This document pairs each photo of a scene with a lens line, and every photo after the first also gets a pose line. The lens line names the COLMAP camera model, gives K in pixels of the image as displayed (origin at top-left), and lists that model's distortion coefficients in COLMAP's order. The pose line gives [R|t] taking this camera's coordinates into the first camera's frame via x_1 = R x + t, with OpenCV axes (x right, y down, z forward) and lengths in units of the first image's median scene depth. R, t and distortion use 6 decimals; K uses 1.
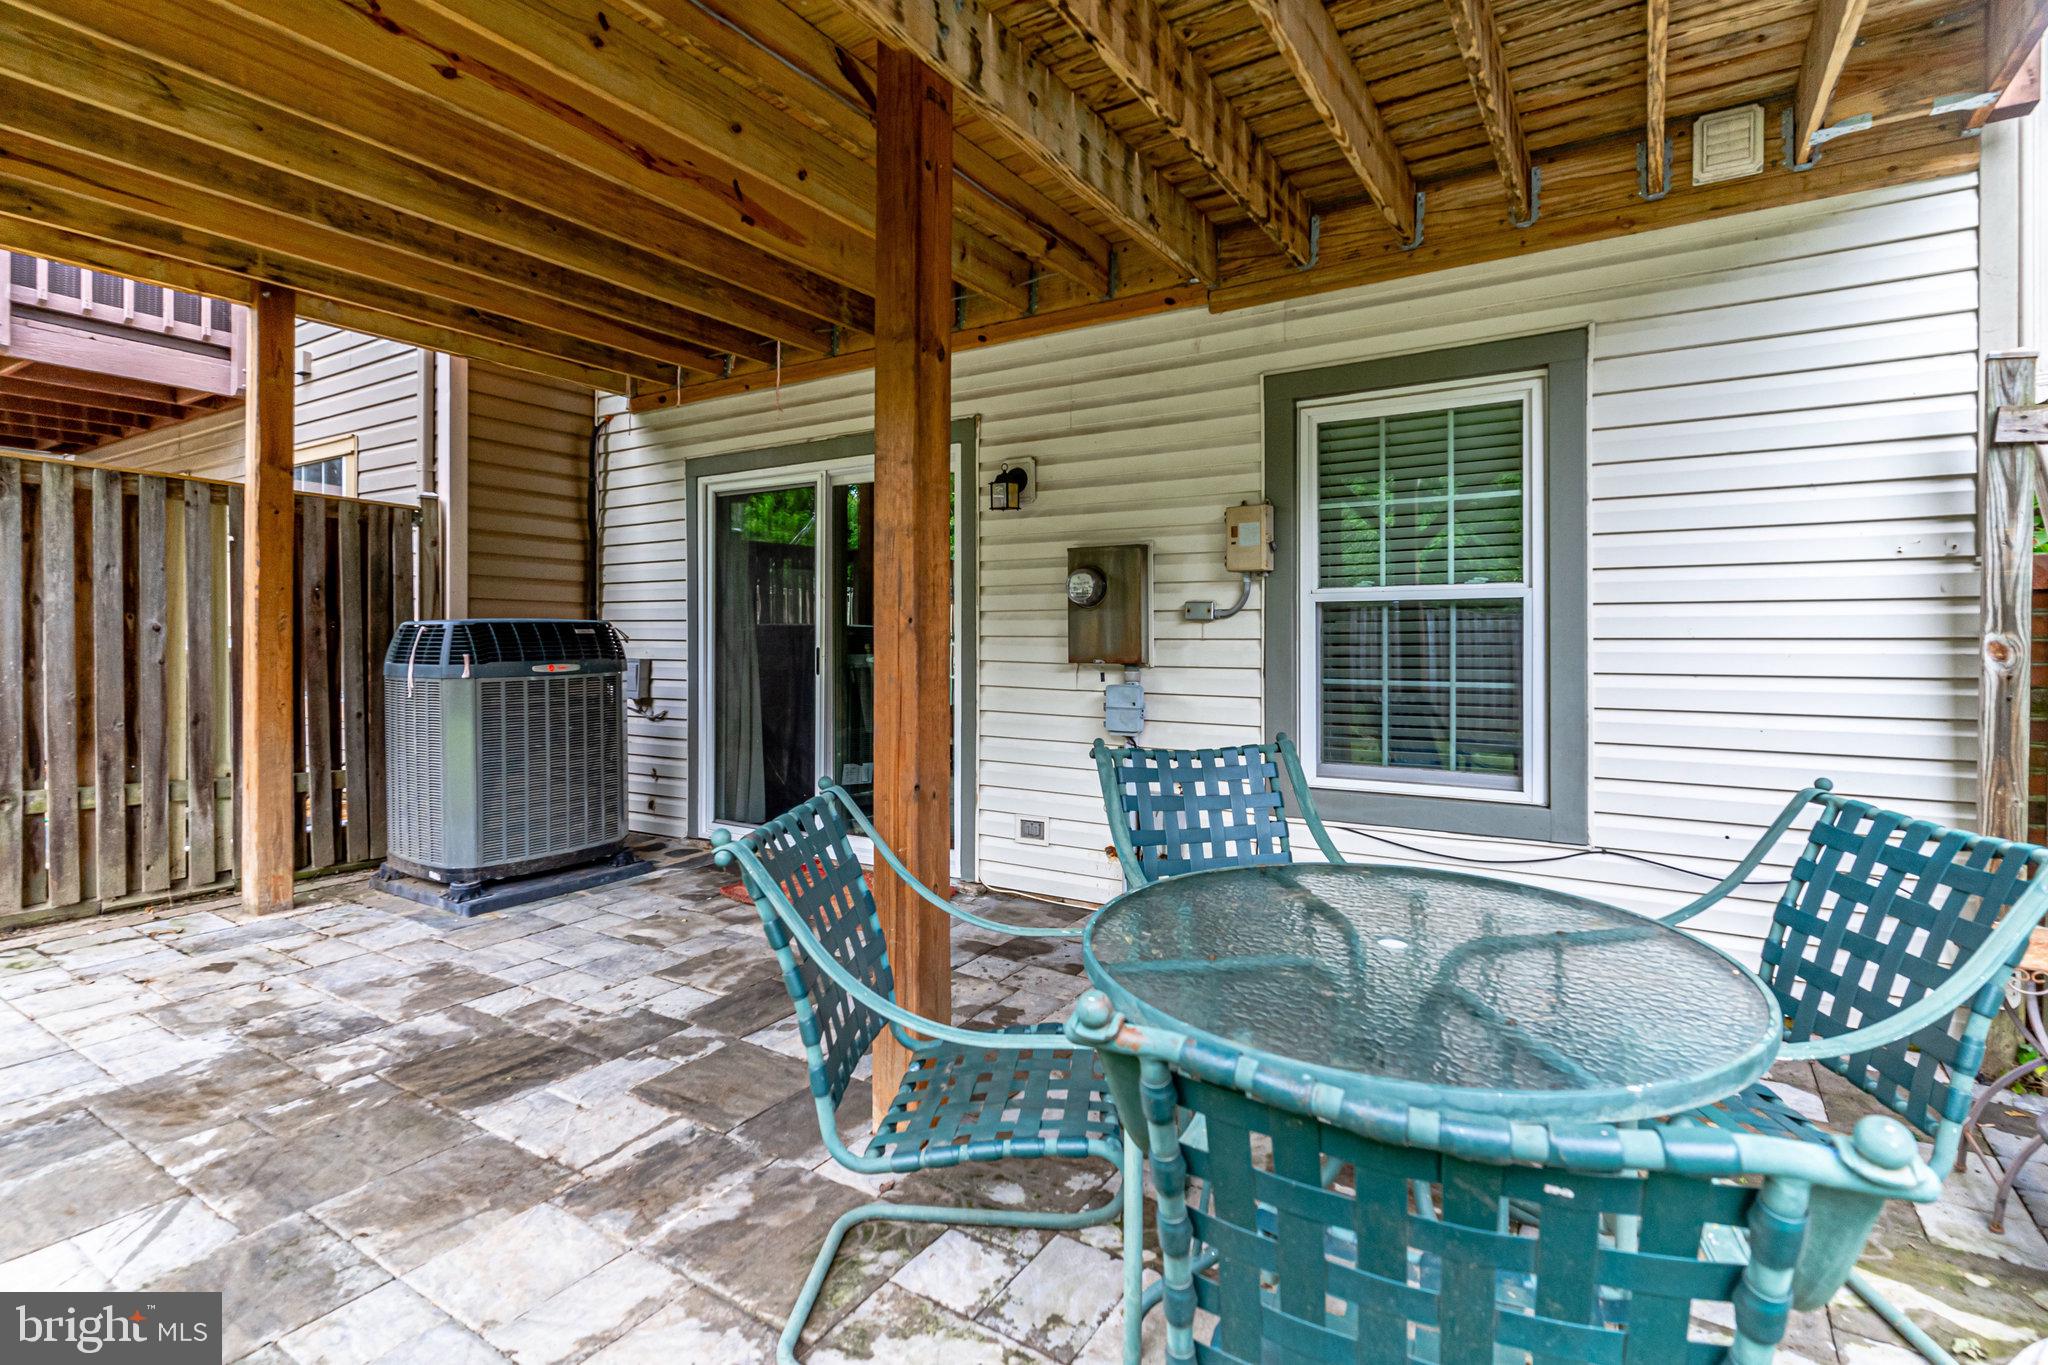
lens RADIAL K [[999.3, 0, 1024.1], [0, 999.3, 631.7], [0, 0, 1]] dist [0.007029, -0.002667]
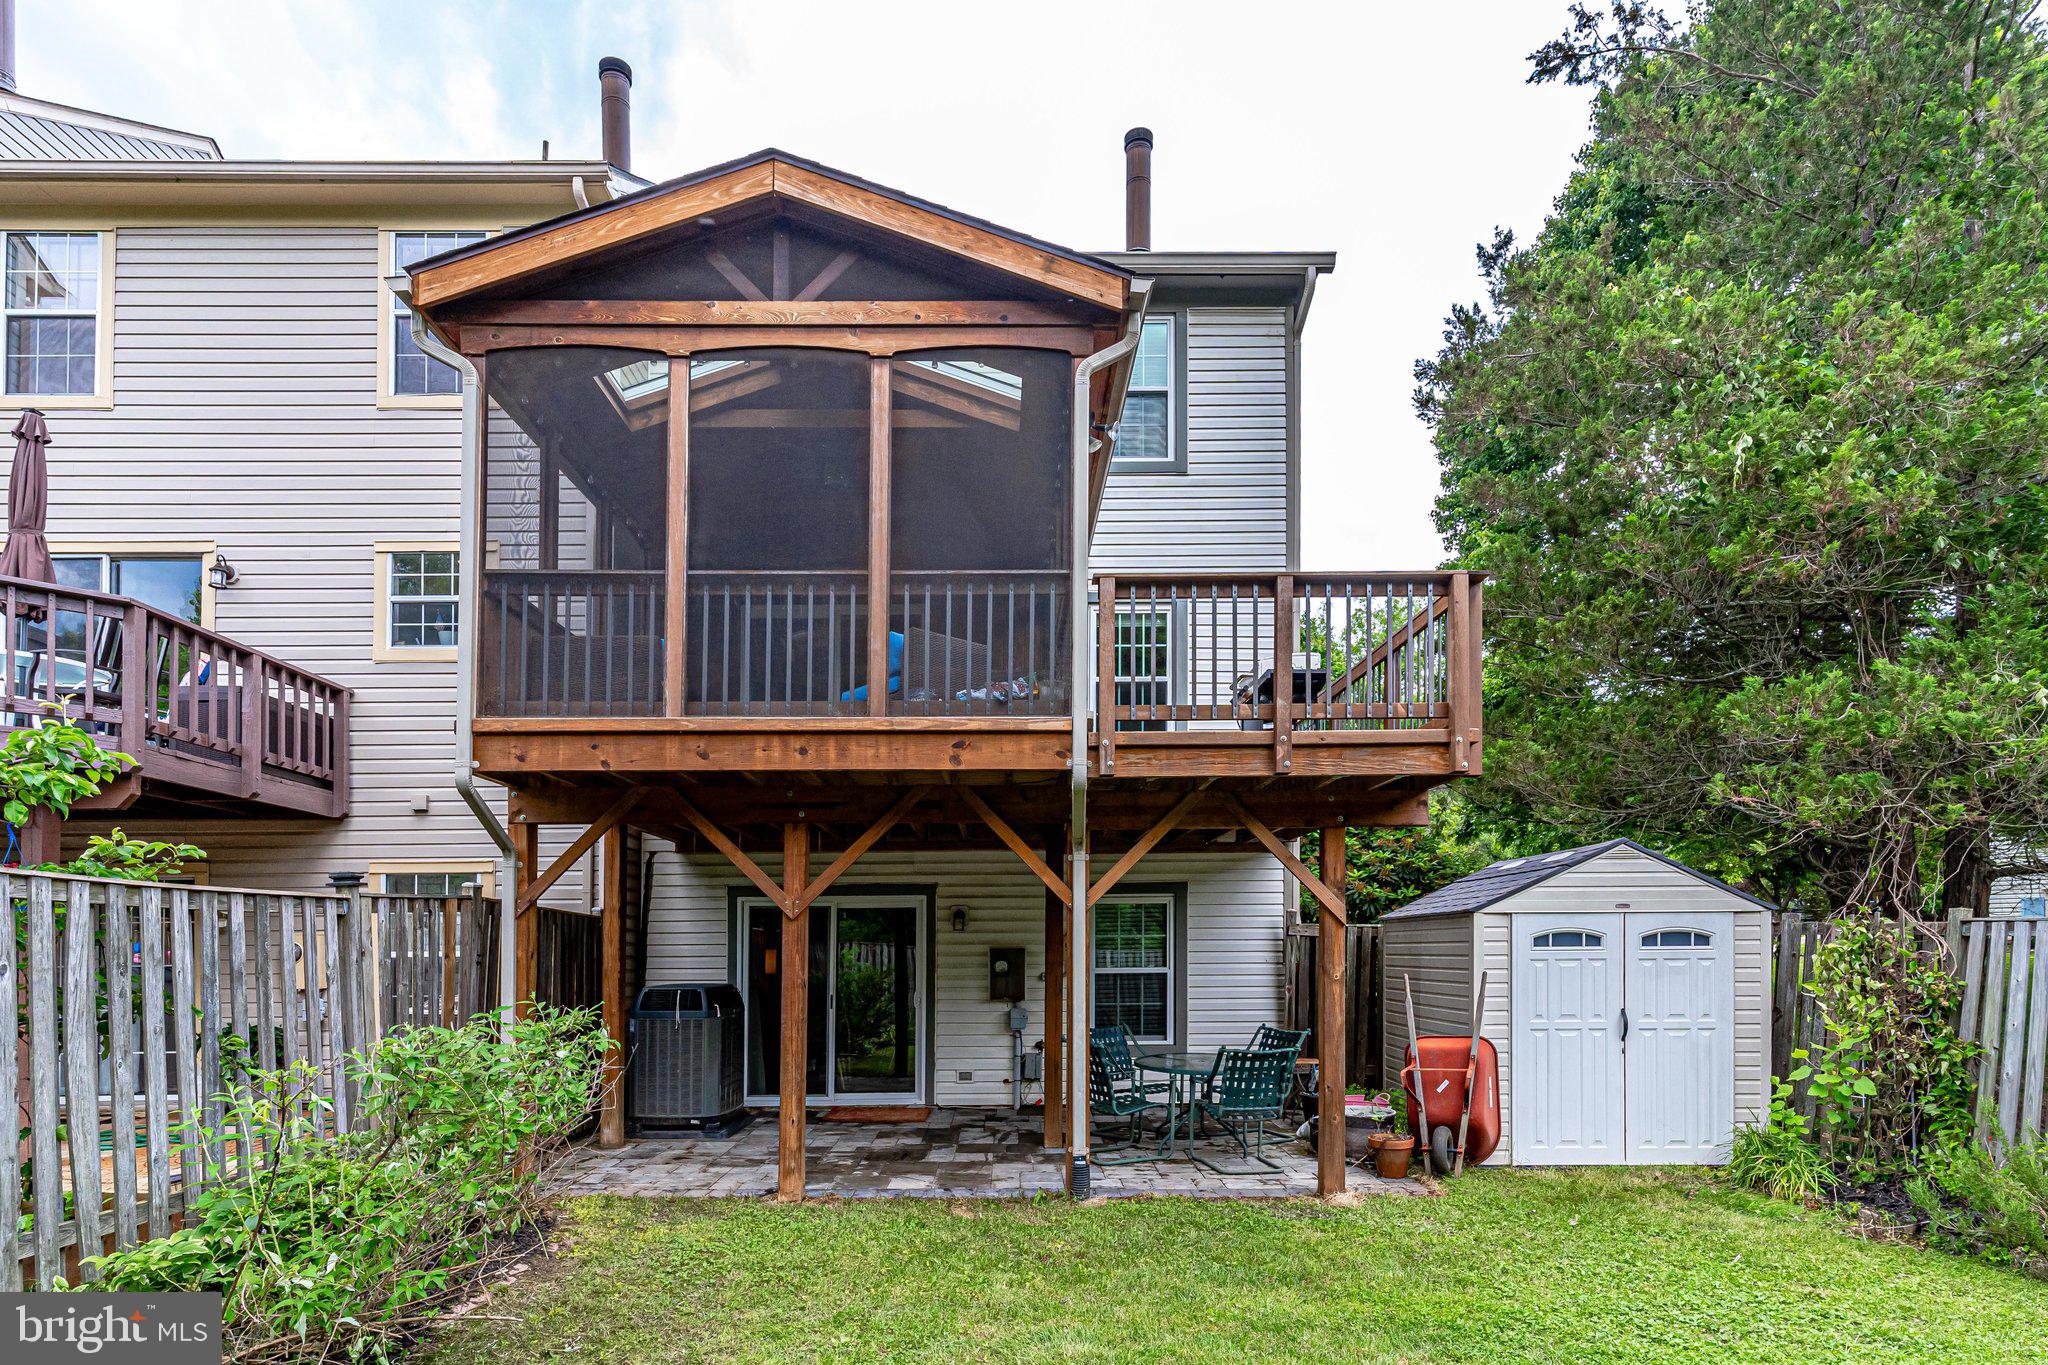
lens RADIAL K [[1090.6, 0, 1032.1], [0, 1090.6, 950.8], [0, 0, 1]] dist [-0.003100, -0.002075]
pose [[0.829567, -0.005256, 0.558383, -1.444262], [0.003474, 0.999985, 0.004251, -0.102497], [-0.558397, -0.001586, 0.829572, -1.269286]]
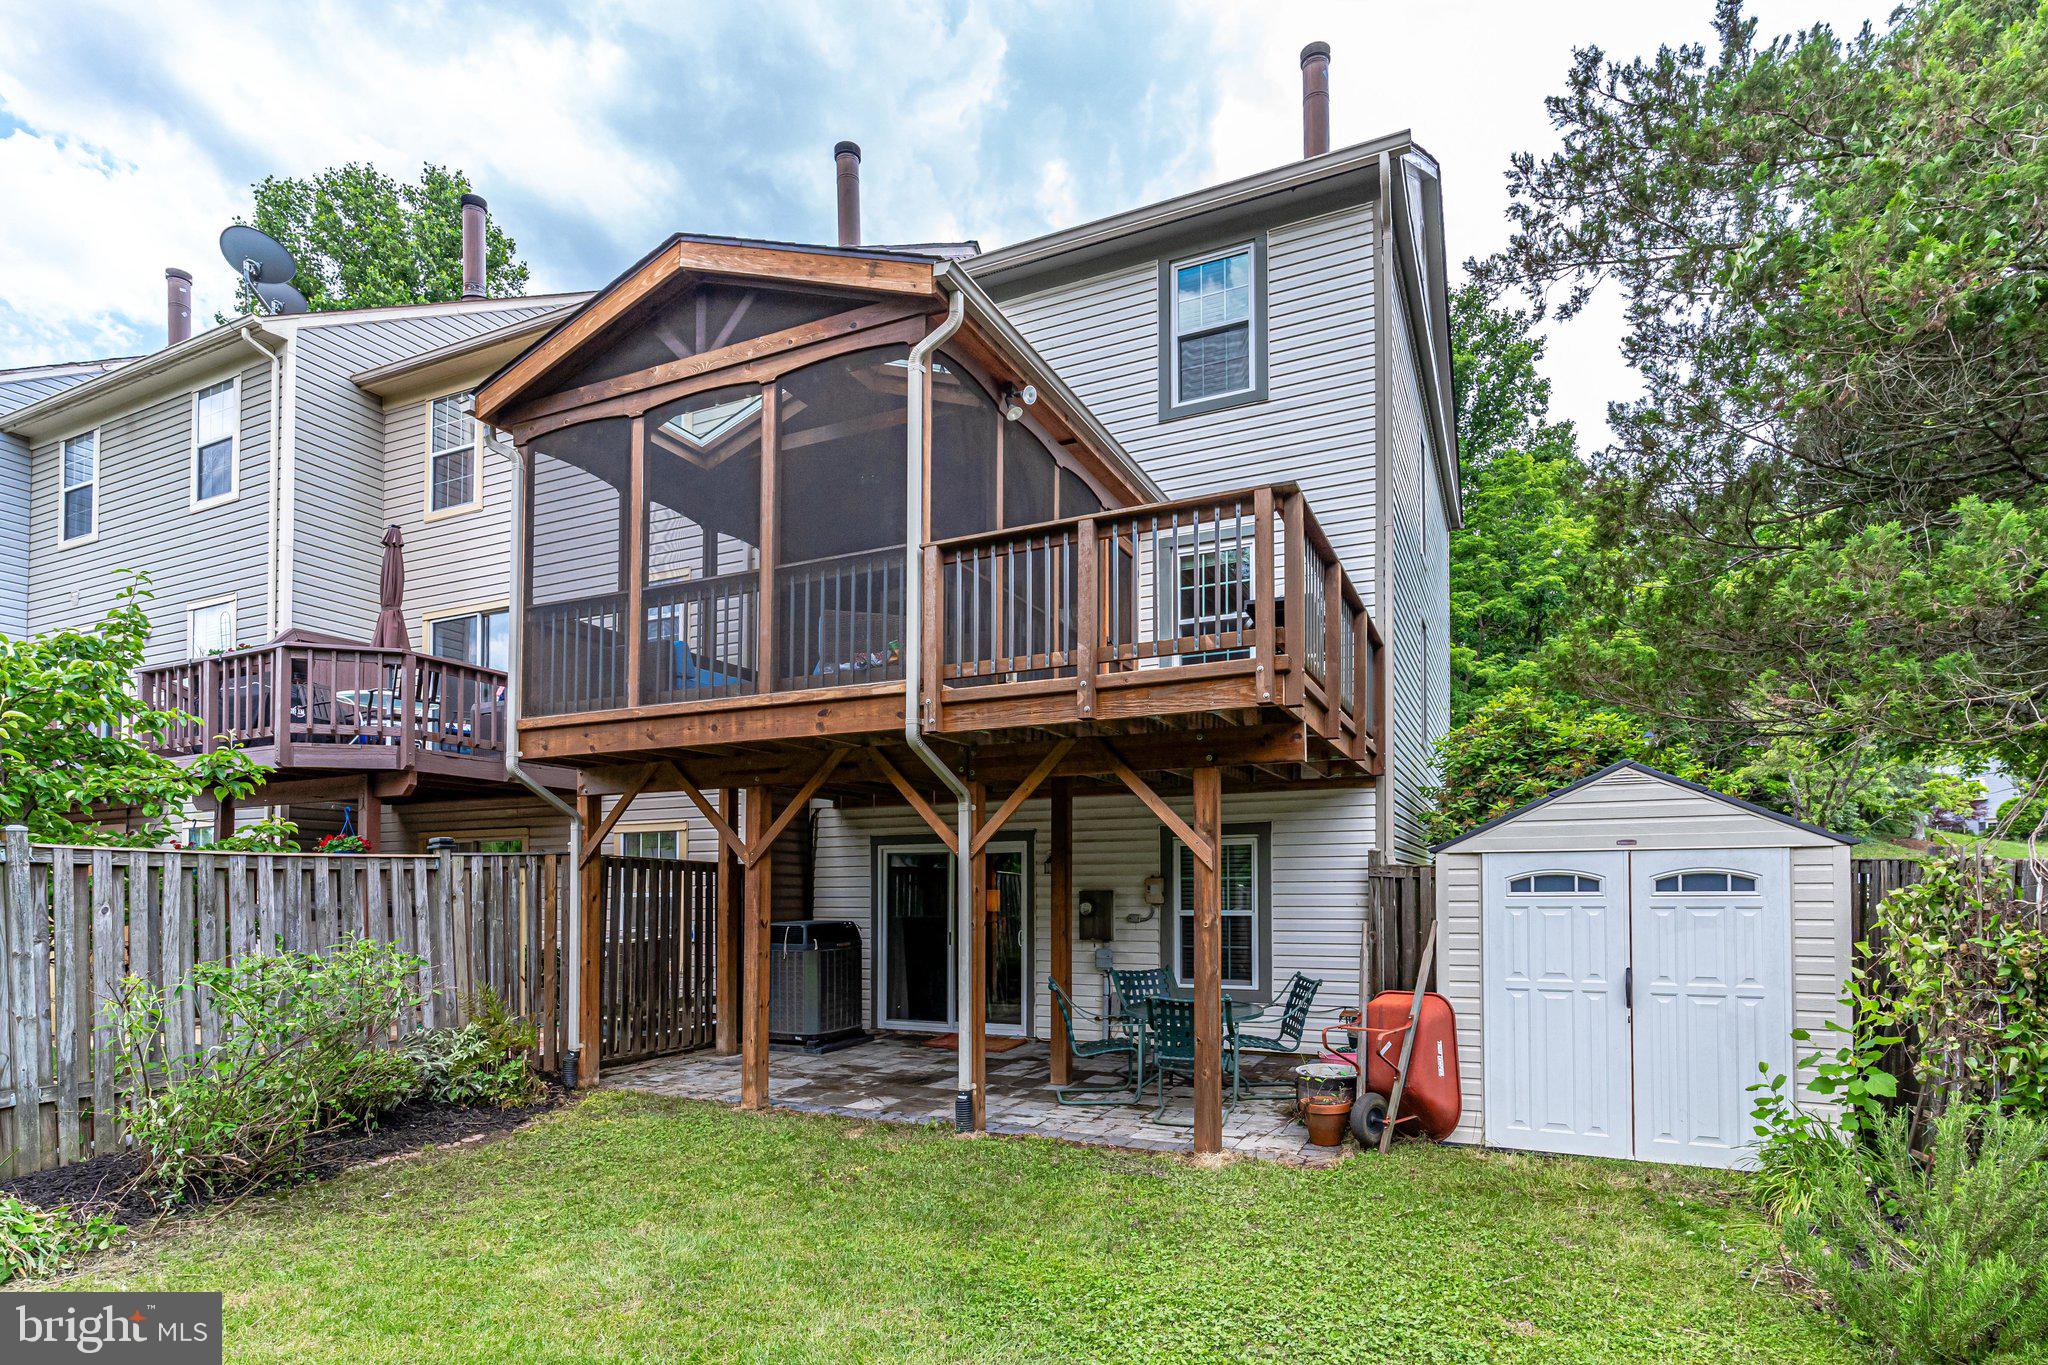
lens RADIAL K [[1044.7, 0, 1049.1], [0, 1044.7, 873.6], [0, 0, 1]] dist [0.009068, -0.003142]
pose [[0.988705, -0.003837, 0.149823, -0.458671], [0.005572, 0.999922, -0.011160, -0.112886], [-0.149768, 0.011869, 0.988650, -1.663614]]
